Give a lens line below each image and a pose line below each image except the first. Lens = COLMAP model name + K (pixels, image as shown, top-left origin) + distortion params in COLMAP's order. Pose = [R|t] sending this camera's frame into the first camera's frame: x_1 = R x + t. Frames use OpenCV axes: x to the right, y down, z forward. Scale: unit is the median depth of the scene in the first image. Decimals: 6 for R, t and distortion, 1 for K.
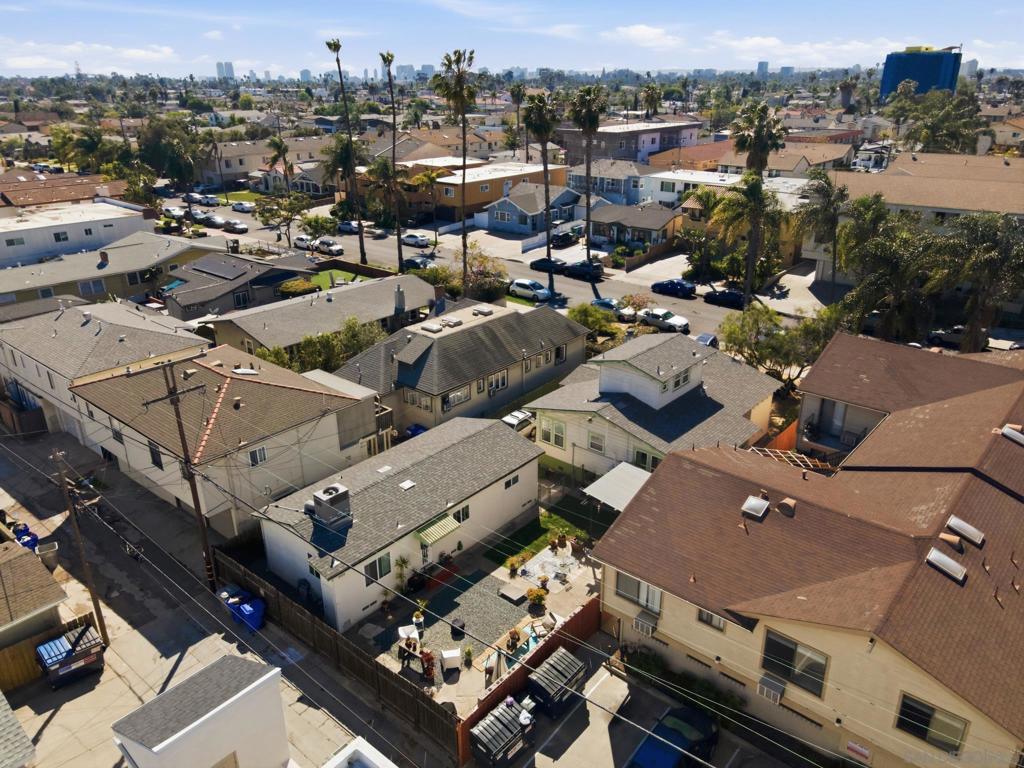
lens RADIAL K [[732.2, 0, 515.6], [0, 732.2, 403.1], [0, 0, 1]] dist [0.040752, -0.002337]
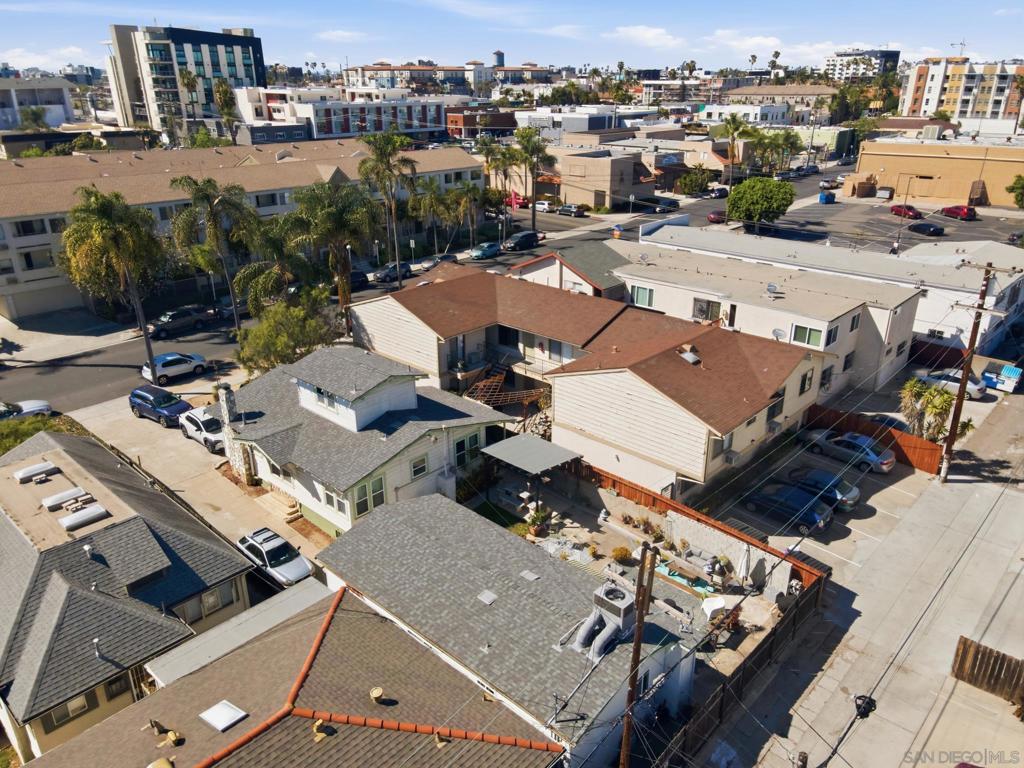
lens RADIAL K [[748.3, 0, 512.0], [0, 748.3, 384.0], [0, 0, 1]] dist [-0.006366, 0.128257]
pose [[0.055173, -0.381832, 0.922584, -0.622054], [0.415094, 0.849131, 0.326608, -0.256248], [-0.908104, 0.364939, 0.205345, 0.585926]]
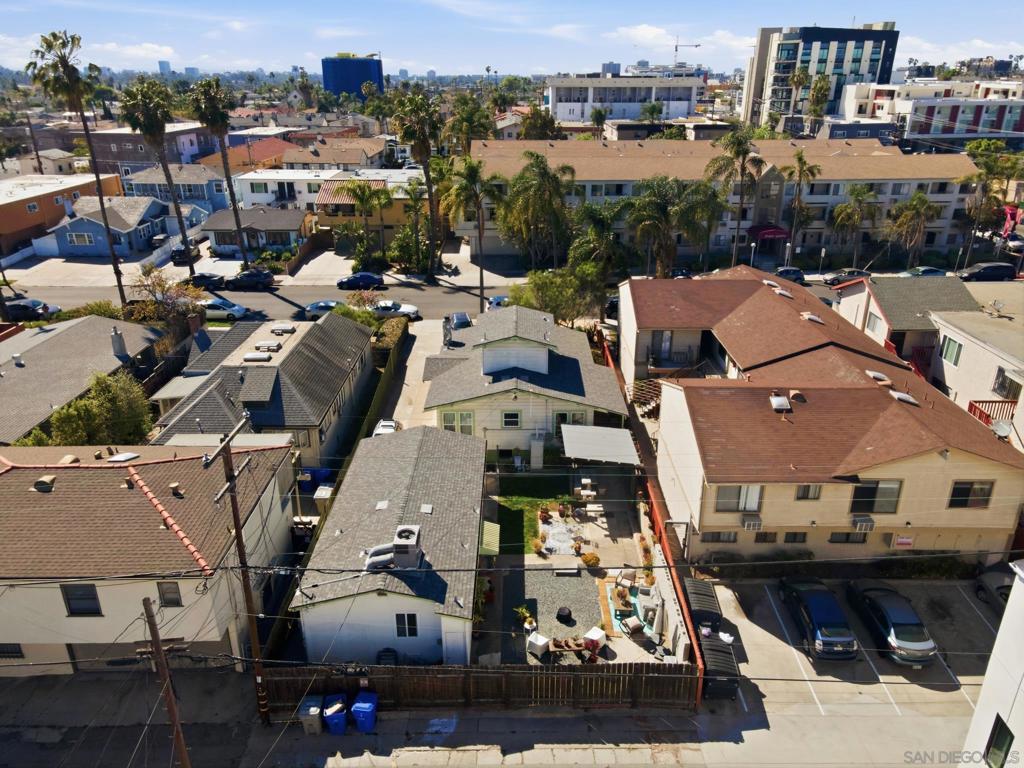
lens RADIAL K [[732.2, 0, 515.6], [0, 732.2, 403.1], [0, 0, 1]] dist [0.040752, -0.002337]
pose [[0.765652, -0.261911, 0.587520, -0.426574], [0.263263, 0.960946, 0.085299, -0.047681], [-0.586916, 0.089363, 0.804701, 0.144491]]
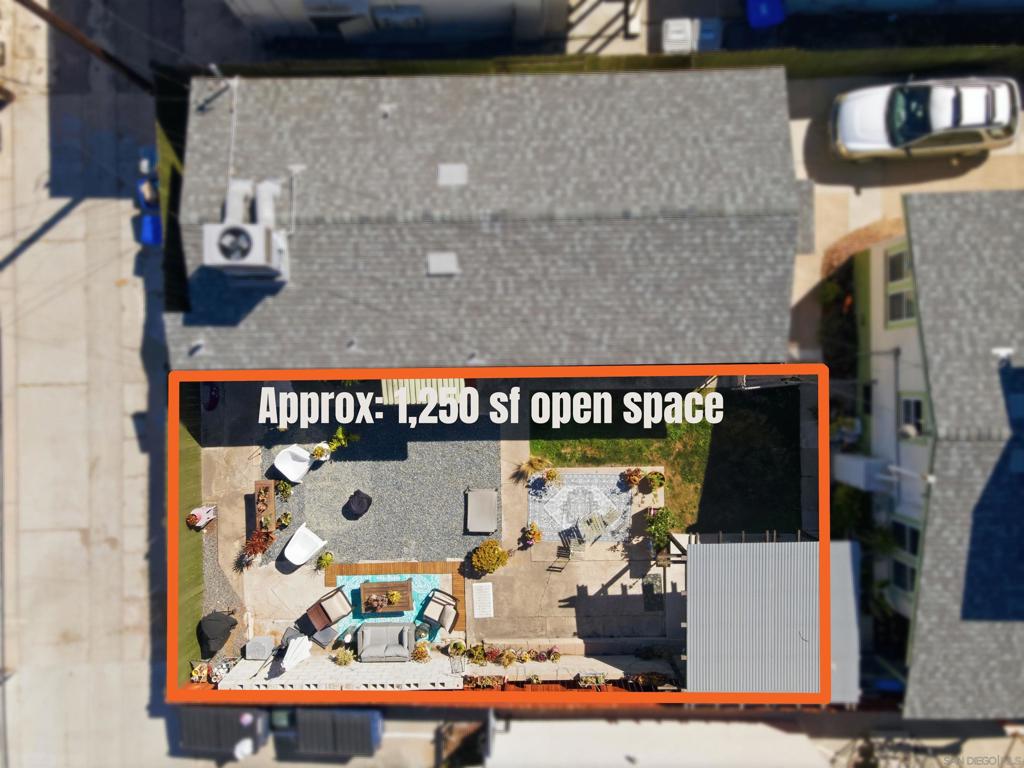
lens RADIAL K [[732.2, 0, 515.6], [0, 732.2, 403.1], [0, 0, 1]] dist [0.040752, -0.002337]
pose [[0.652233, 0.757830, 0.016917, -0.044266], [-0.302691, 0.239923, 0.922397, -0.235893], [0.694961, -0.606738, 0.385874, 0.604550]]
